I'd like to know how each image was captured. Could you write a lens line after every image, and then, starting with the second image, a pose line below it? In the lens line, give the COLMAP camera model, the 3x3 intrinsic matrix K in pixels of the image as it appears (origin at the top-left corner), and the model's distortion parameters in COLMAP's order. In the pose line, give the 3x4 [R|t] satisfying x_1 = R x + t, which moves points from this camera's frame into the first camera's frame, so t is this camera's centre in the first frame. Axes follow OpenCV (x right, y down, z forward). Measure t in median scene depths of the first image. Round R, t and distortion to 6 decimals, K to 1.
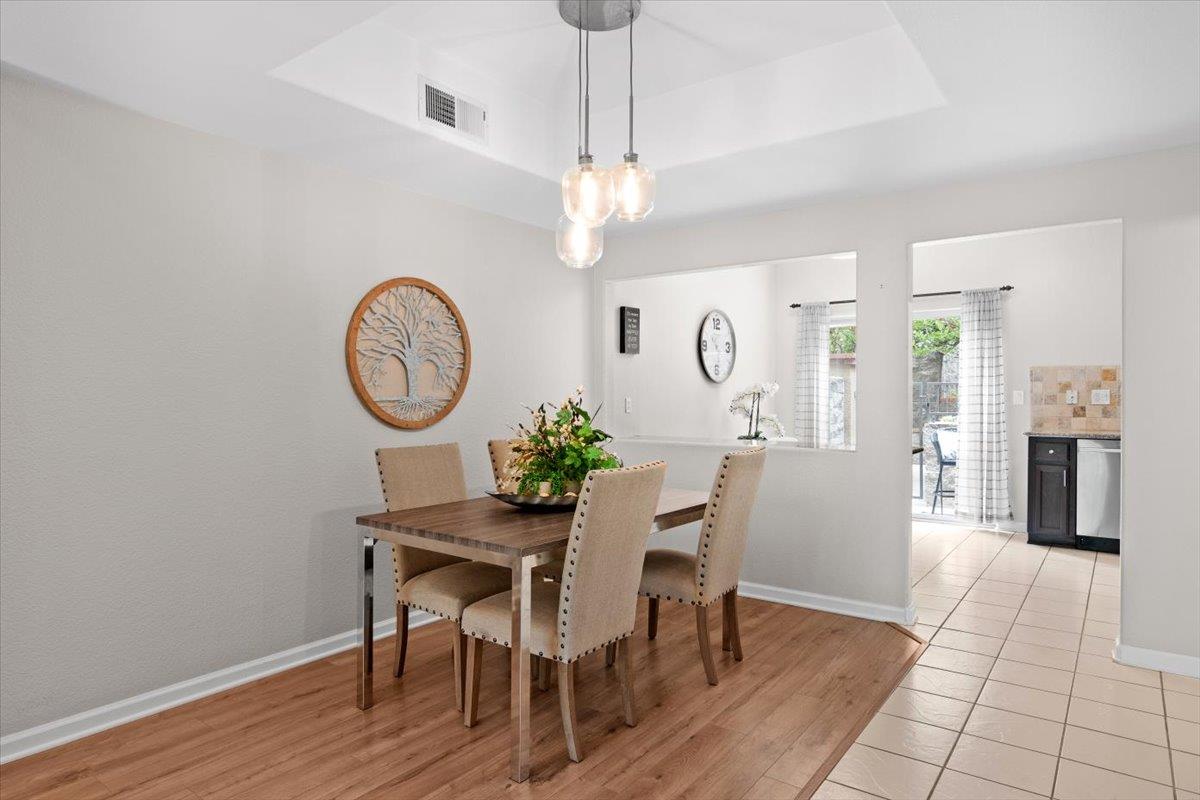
lens RADIAL K [[716.9, 0, 599.7], [0, 716.9, 395.8], [0, 0, 1]] dist [-0.003616, 0.000151]
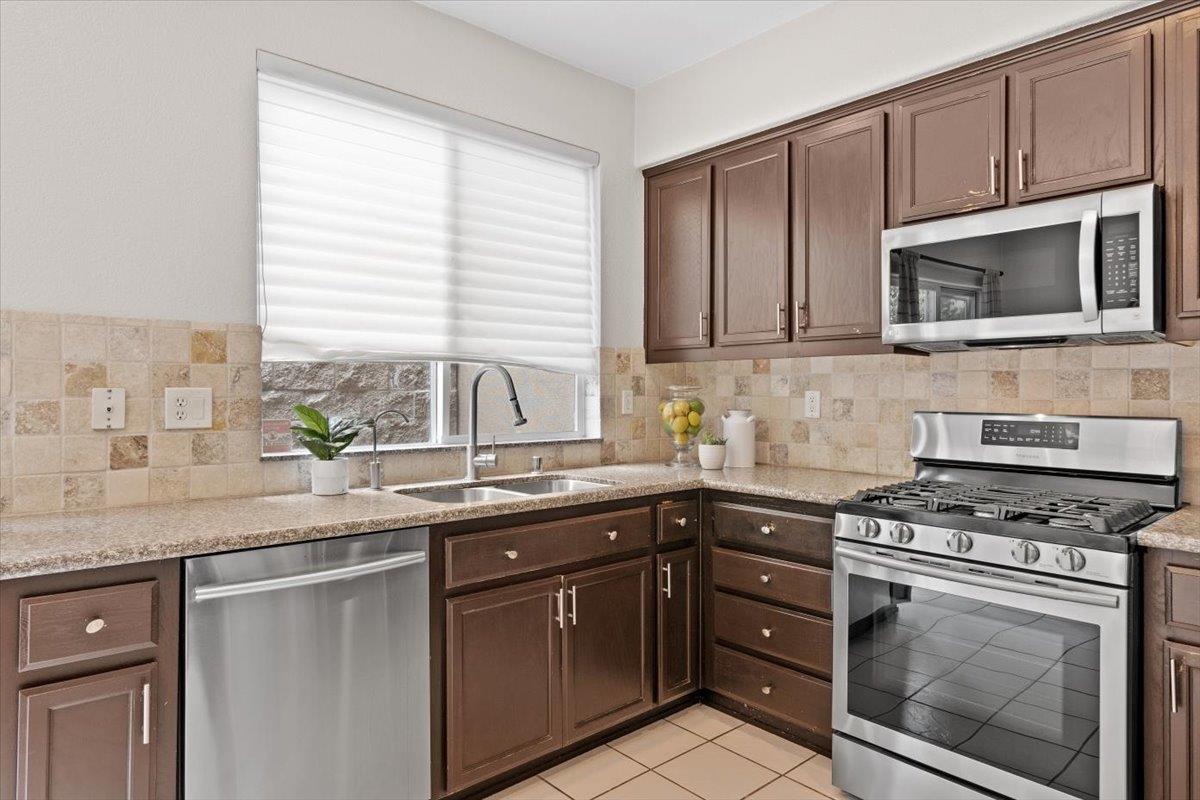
lens RADIAL K [[716.9, 0, 598.9], [0, 716.9, 391.7], [0, 0, 1]] dist [-0.003616, 0.000151]
pose [[0.215234, 0.004316, 0.976553, 0.389722], [0.002241, 0.999985, -0.004913, -0.003993], [-0.976560, 0.003246, 0.215221, 0.713933]]
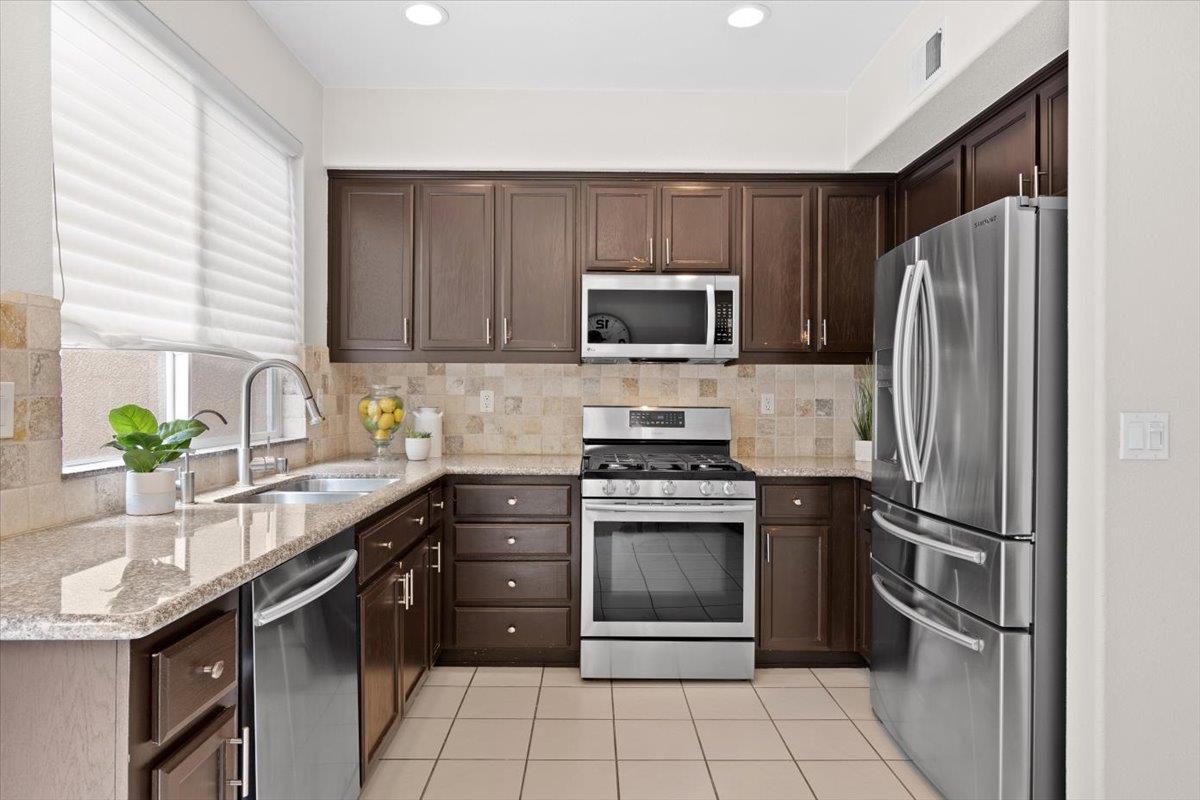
lens RADIAL K [[716.9, 0, 599.1], [0, 716.9, 399.2], [0, 0, 1]] dist [-0.003616, 0.000151]
pose [[-0.602587, -0.005995, 0.798031, 0.365971], [0.000010, 0.999972, 0.007520, -0.003782], [-0.798053, 0.004540, -0.602570, 0.969516]]
